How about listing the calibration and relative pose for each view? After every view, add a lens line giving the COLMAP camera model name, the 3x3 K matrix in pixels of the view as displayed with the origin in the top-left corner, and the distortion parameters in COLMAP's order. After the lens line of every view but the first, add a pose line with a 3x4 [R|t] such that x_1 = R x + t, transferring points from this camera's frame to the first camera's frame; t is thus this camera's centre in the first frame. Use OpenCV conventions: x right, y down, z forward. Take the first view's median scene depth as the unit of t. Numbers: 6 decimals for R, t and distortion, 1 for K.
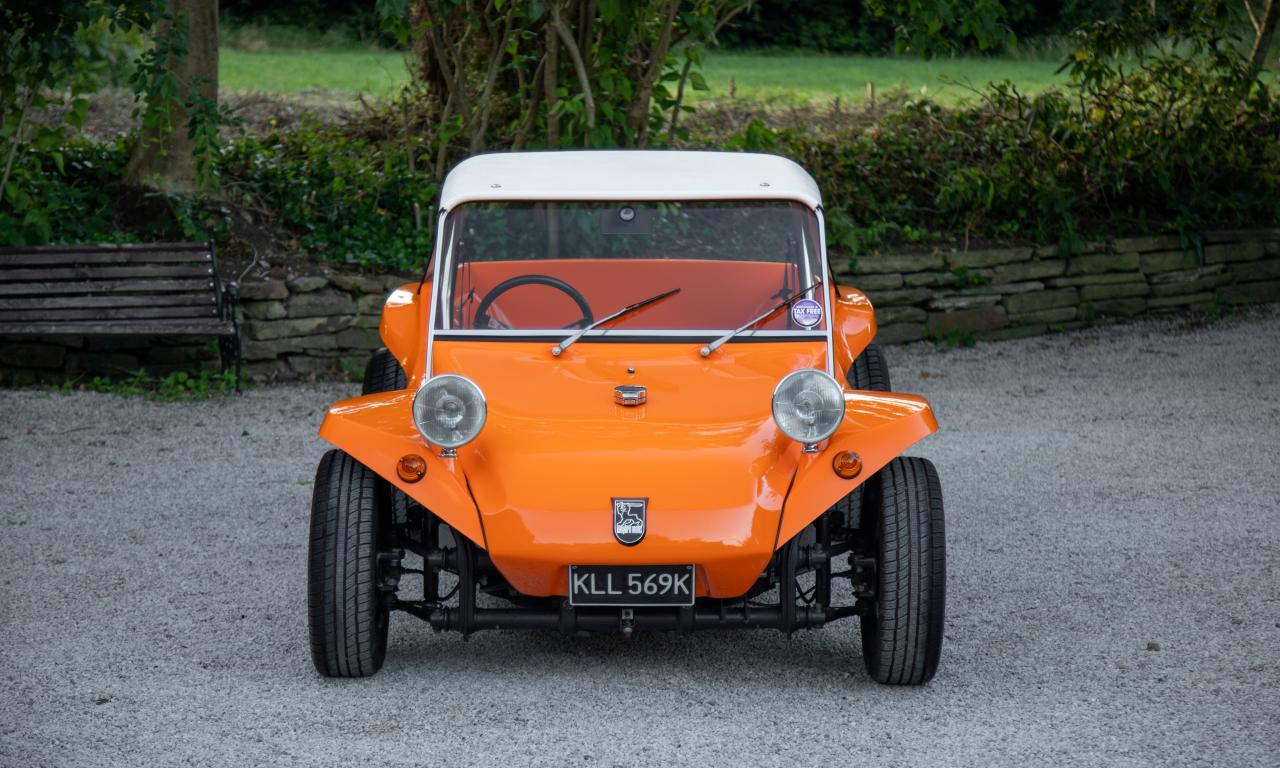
lens RADIAL K [[2567.8, 0, 669.4], [0, 2567.8, 386.5], [0, 0, 1]] dist [0.363387, 0.084883]
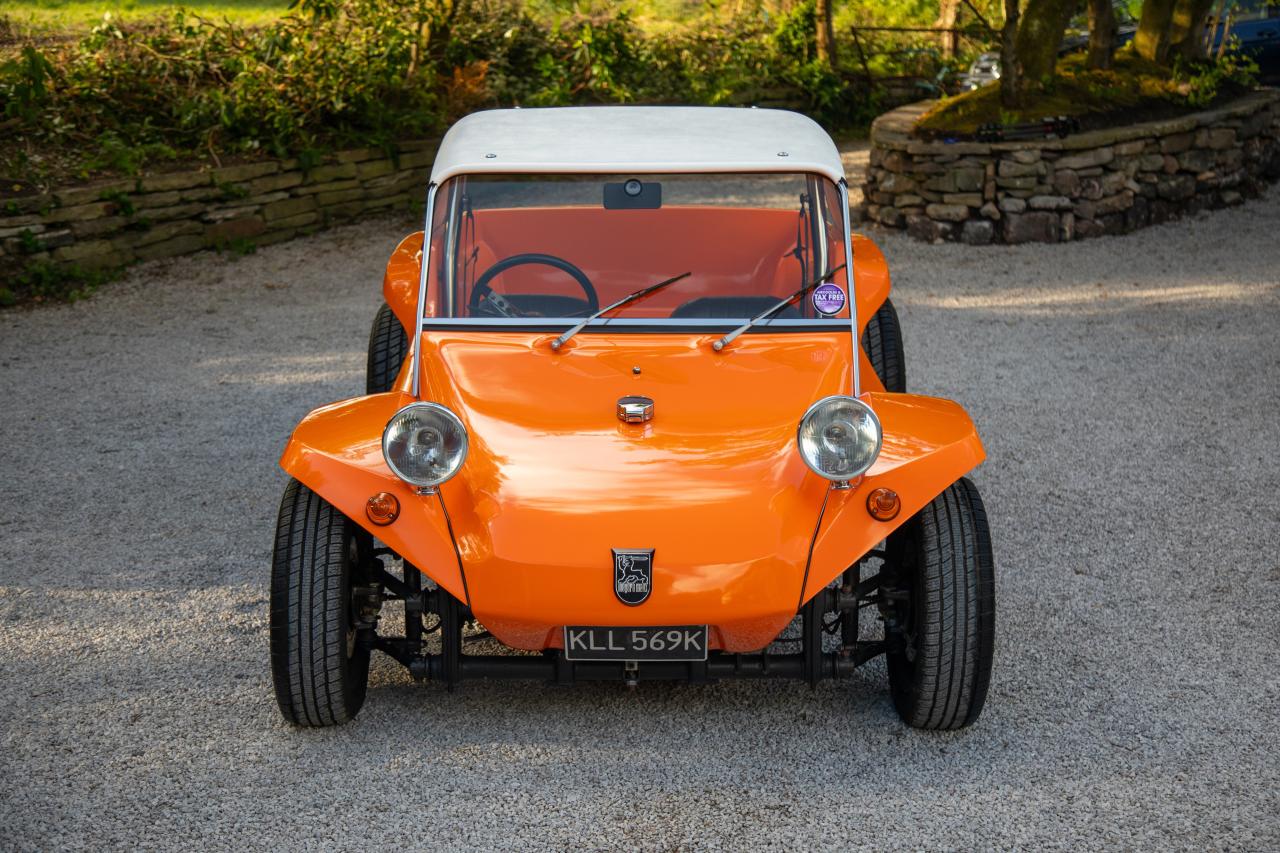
lens RADIAL K [[1854.5, 0, 640.0], [0, 1854.5, 426.5], [0, 0, 1]] dist [0.200034, -0.038496]
pose [[0.999823, 0.000830, -0.018783, -0.001369], [0.001449, 0.992651, 0.121004, -0.071692], [0.018745, -0.121010, 0.992474, 0.378336]]
